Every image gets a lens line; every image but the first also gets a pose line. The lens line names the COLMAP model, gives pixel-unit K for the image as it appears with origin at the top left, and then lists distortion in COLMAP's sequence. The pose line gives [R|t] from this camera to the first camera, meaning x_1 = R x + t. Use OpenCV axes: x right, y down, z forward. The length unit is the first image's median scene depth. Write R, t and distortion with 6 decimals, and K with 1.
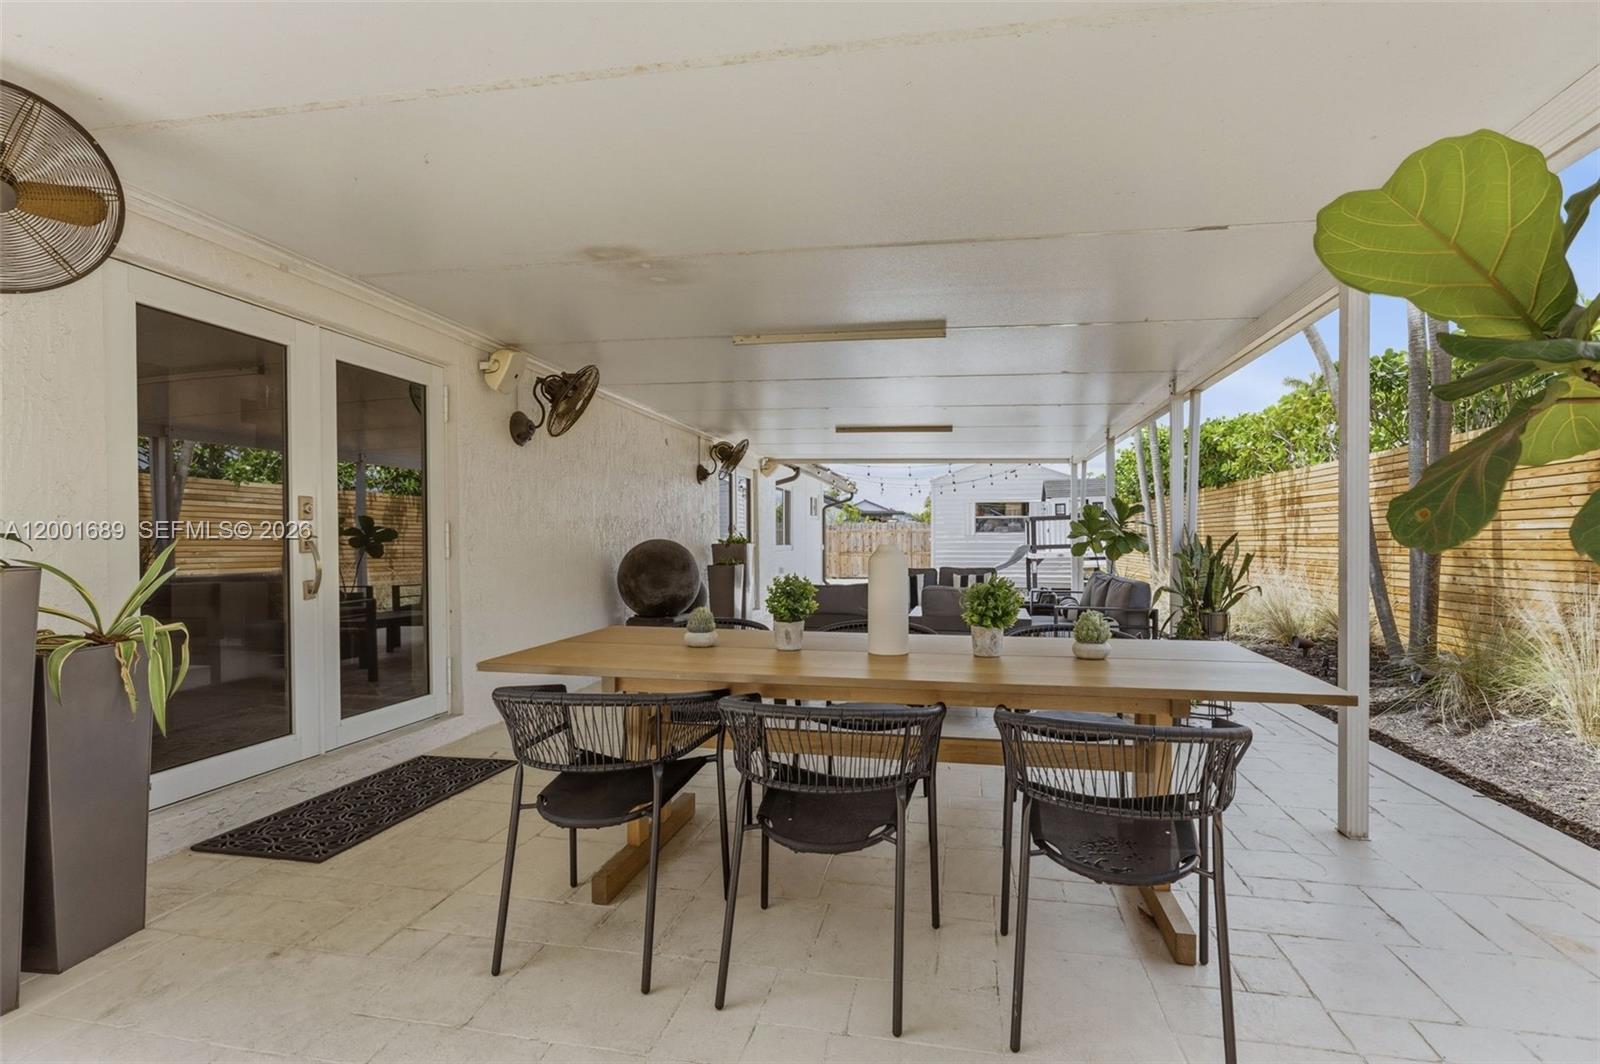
lens RADIAL K [[795.3, 0, 800.0], [0, 795.3, 532.0], [0, 0, 1]] dist [-0.012233, -0.000292]
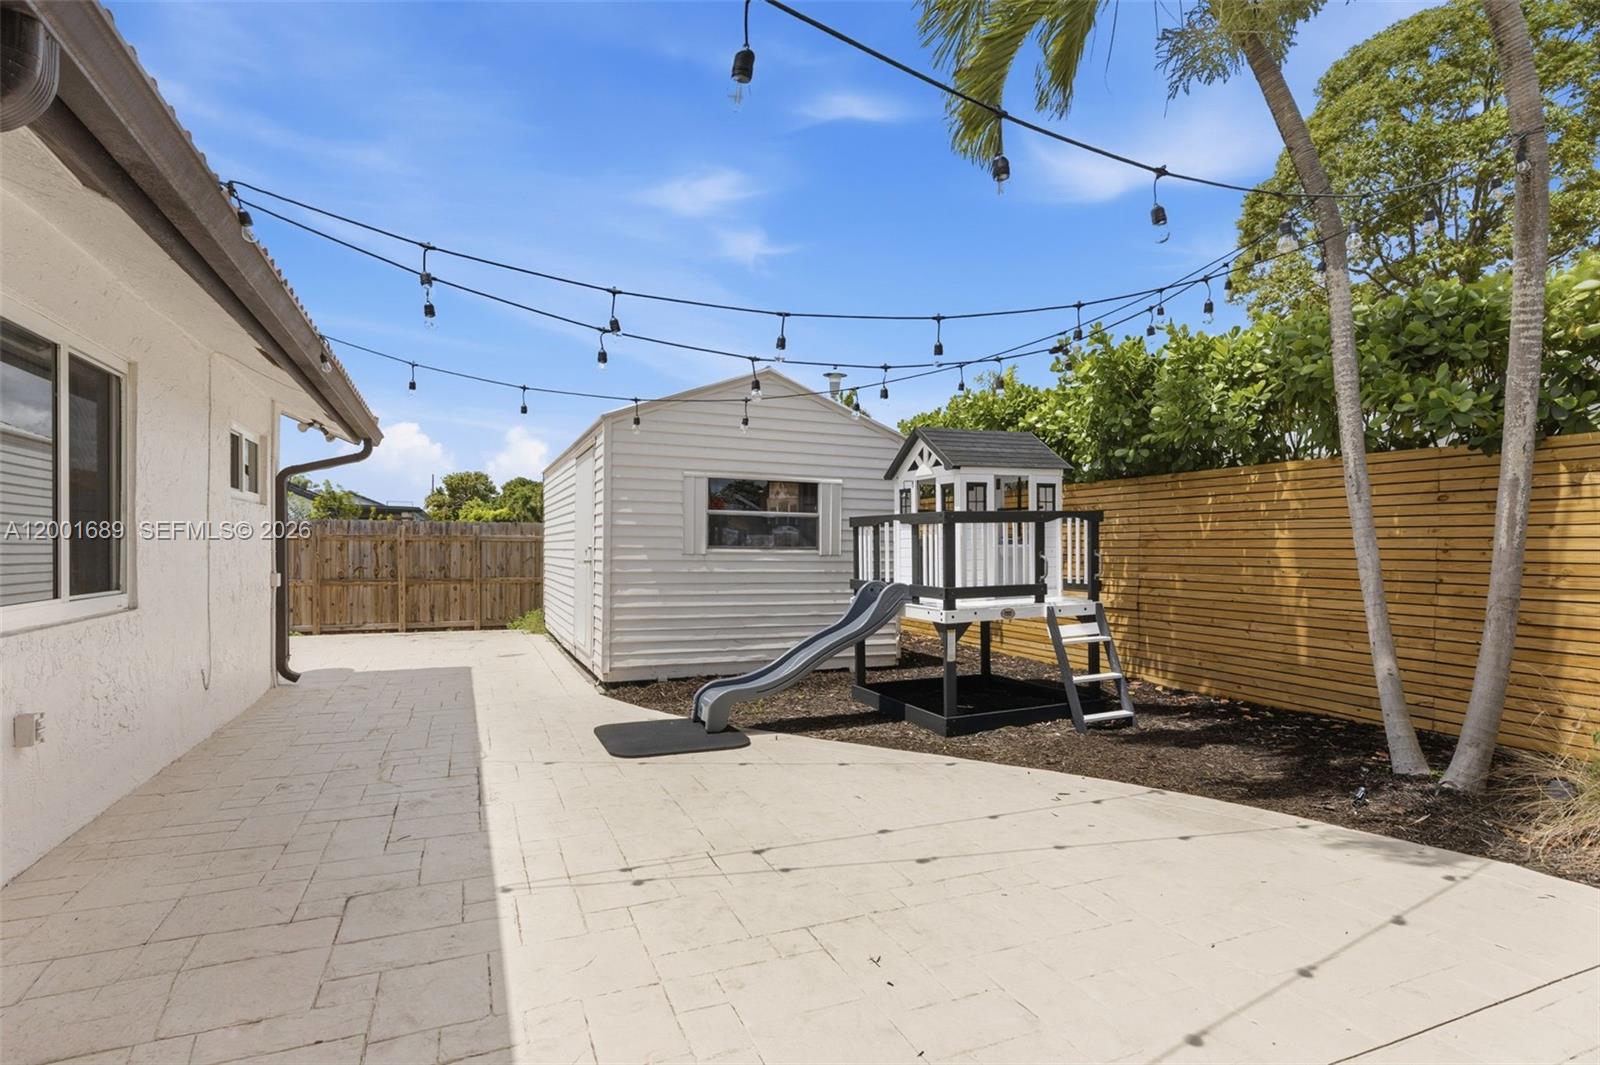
lens RADIAL K [[795.3, 0, 800.0], [0, 795.3, 532.5], [0, 0, 1]] dist [-0.012233, -0.000292]
pose [[0.820763, 0.017318, 0.571006, 0.018814], [-0.014017, 0.999850, -0.010177, -0.003711], [-0.571097, 0.000349, 0.820883, 0.623186]]
